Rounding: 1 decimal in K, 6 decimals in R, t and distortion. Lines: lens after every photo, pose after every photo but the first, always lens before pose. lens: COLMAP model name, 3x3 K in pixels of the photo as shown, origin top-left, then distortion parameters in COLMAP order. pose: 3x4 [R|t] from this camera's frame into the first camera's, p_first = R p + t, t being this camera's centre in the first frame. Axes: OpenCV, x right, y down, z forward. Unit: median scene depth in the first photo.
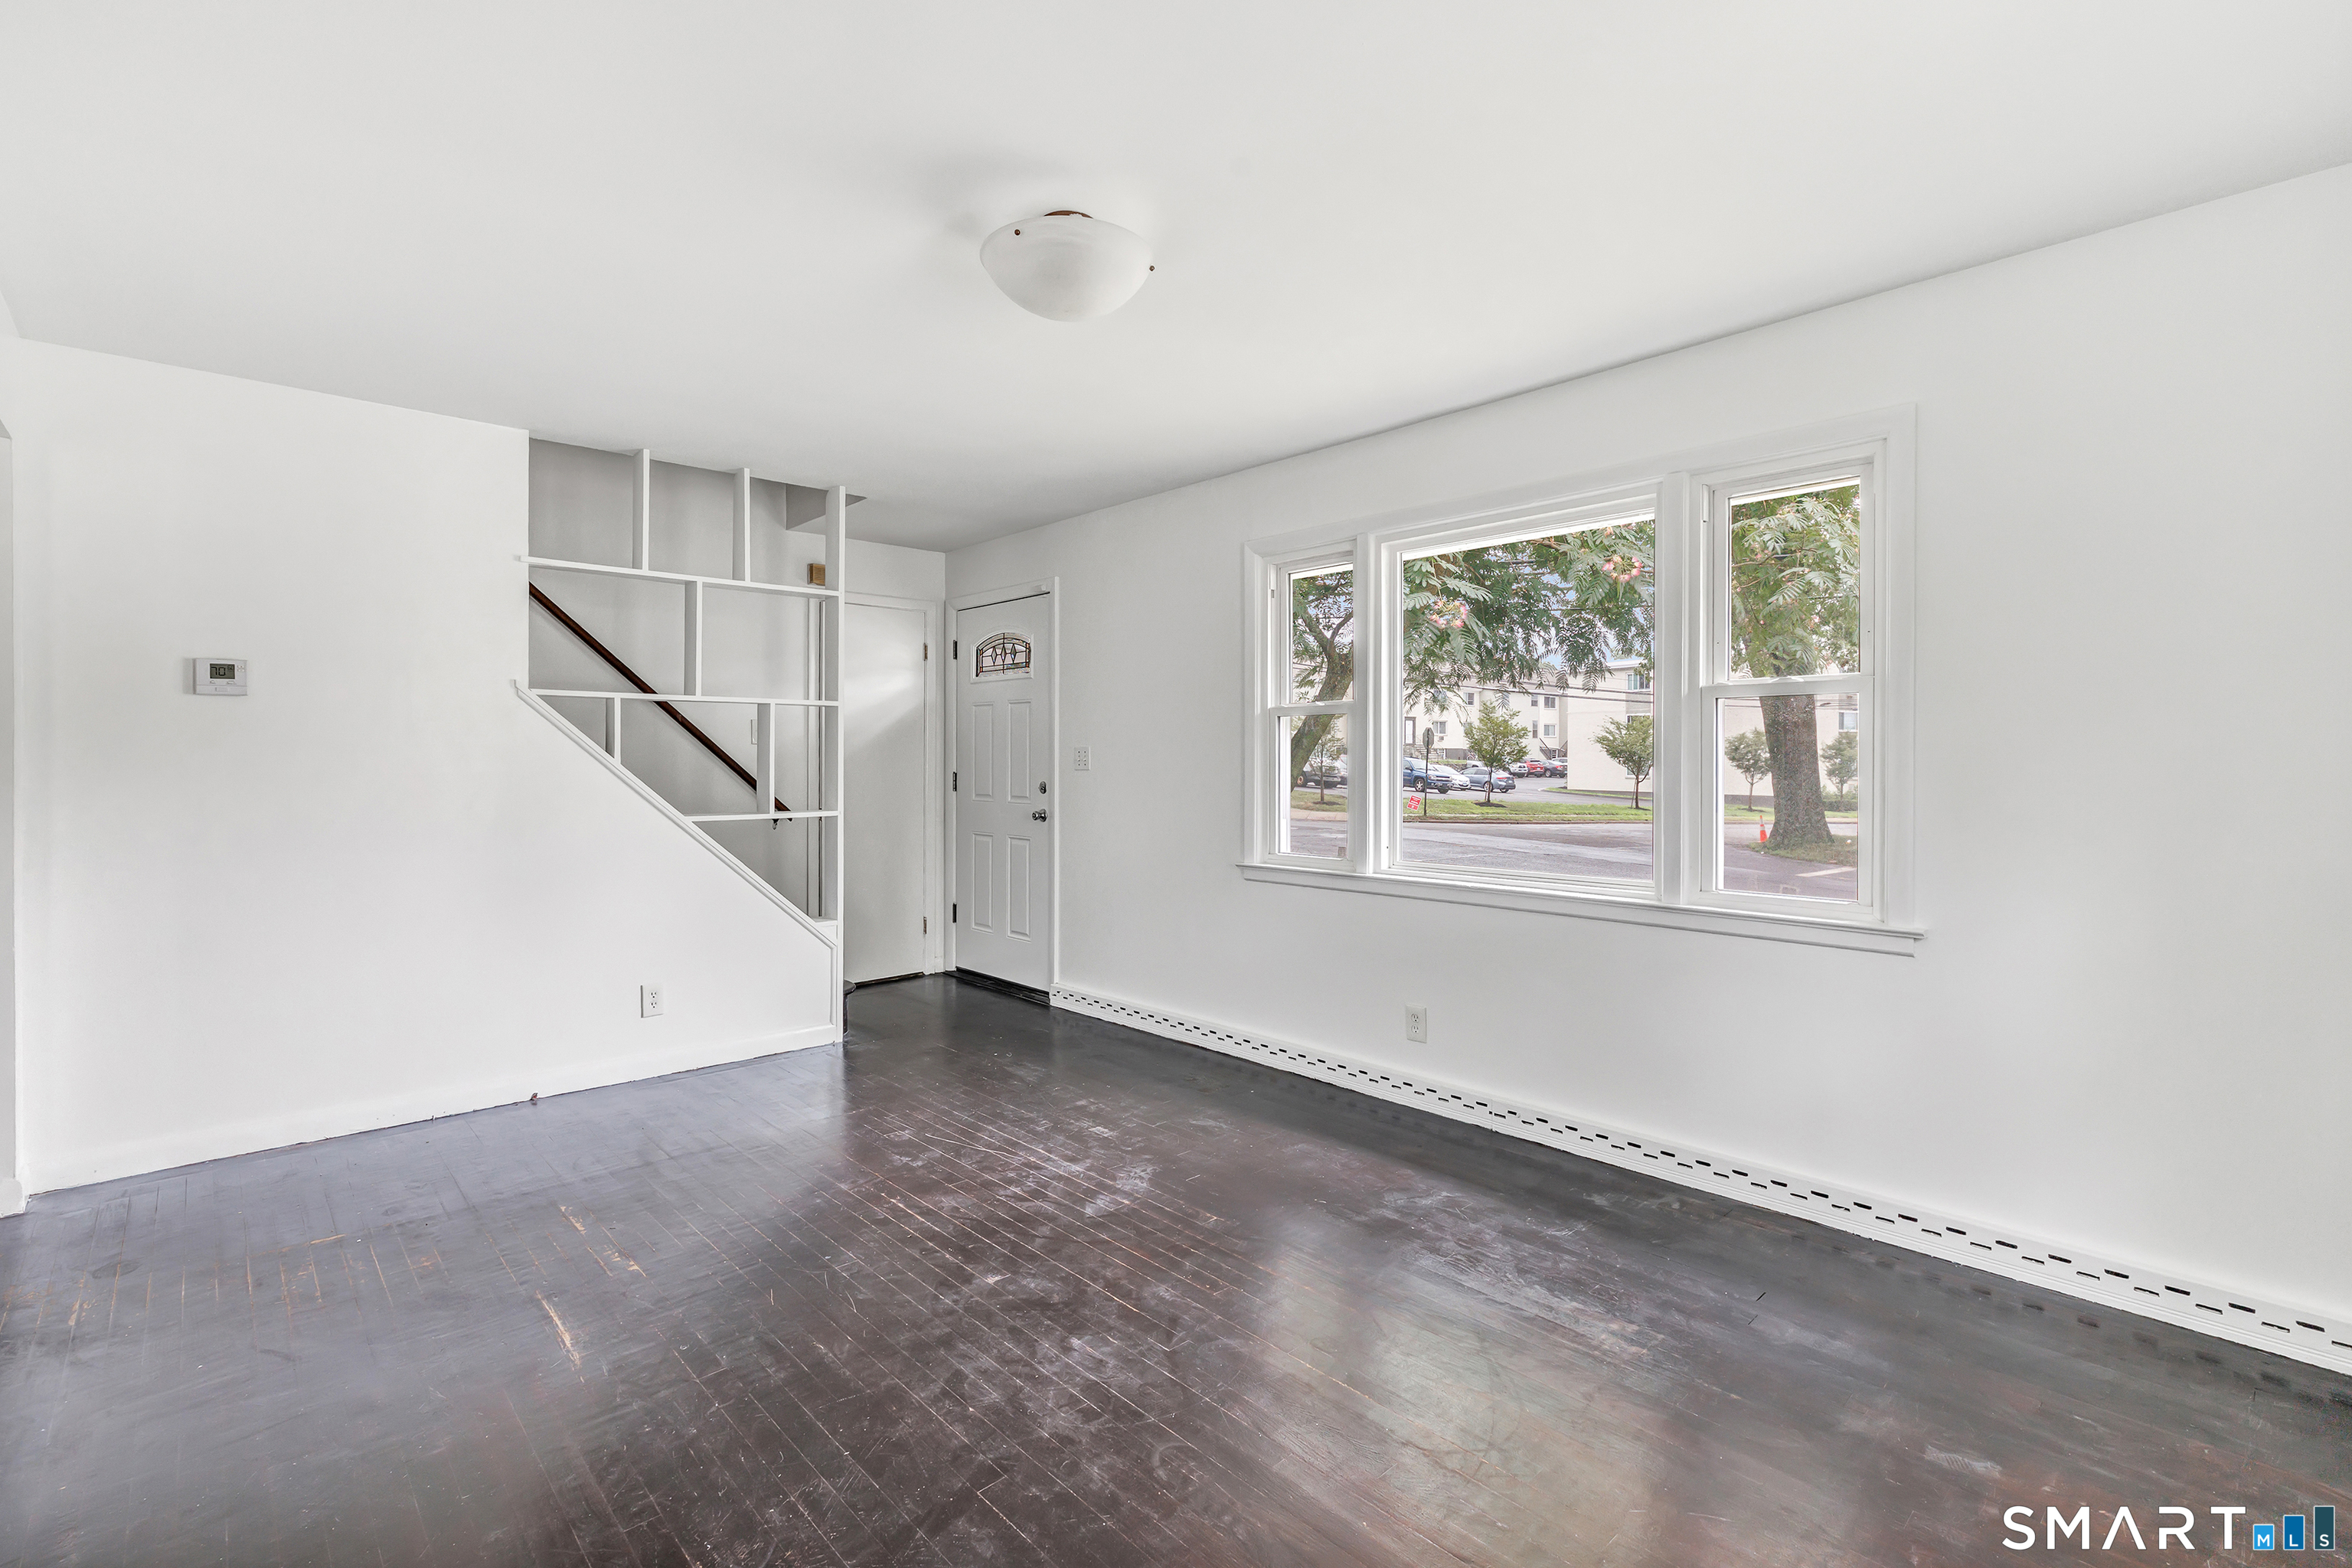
lens RADIAL K [[1047.2, 0, 1179.6], [0, 1047.2, 738.4], [0, 0, 1]] dist [-0.004274, -0.000464]
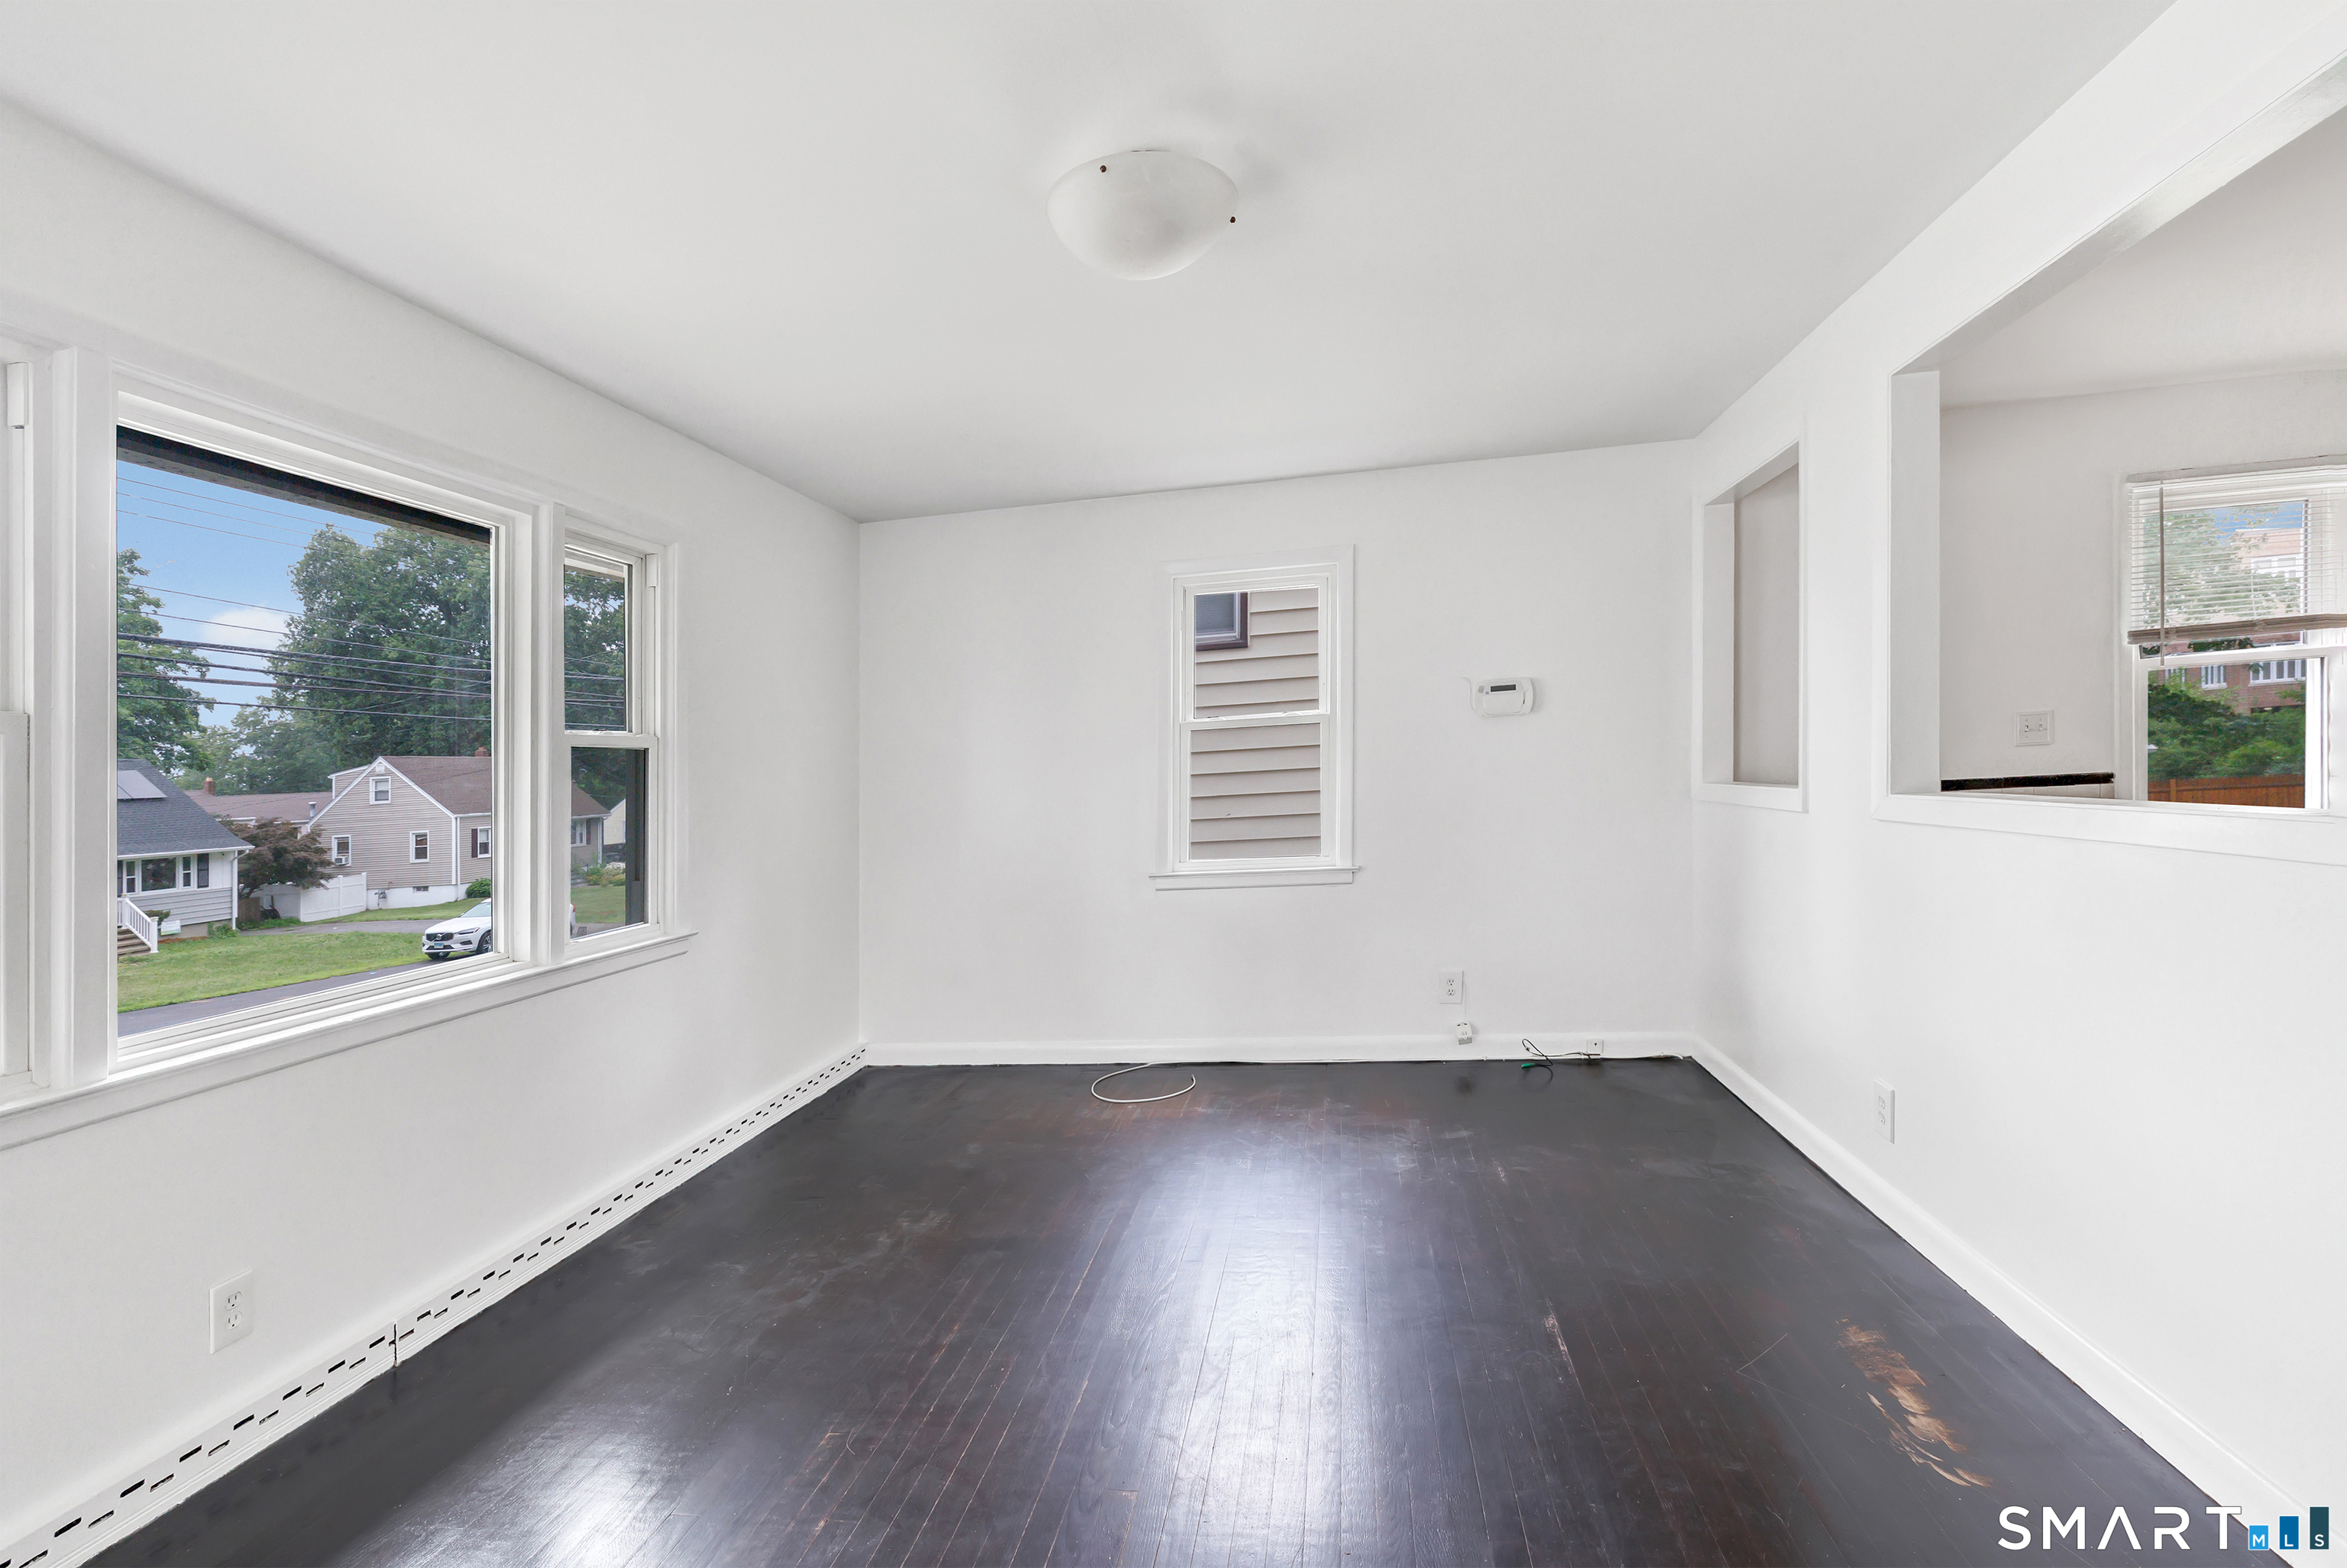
lens RADIAL K [[1082.2, 0, 1173.5], [0, 1082.2, 784.0], [0, 0, 1]] dist [-0.004205, -0.000440]
pose [[-0.614585, 0.025843, 0.788427, -0.723679], [0.040355, 0.999185, -0.001294, 0.019861], [-0.787818, 0.031021, -0.615126, 1.278046]]
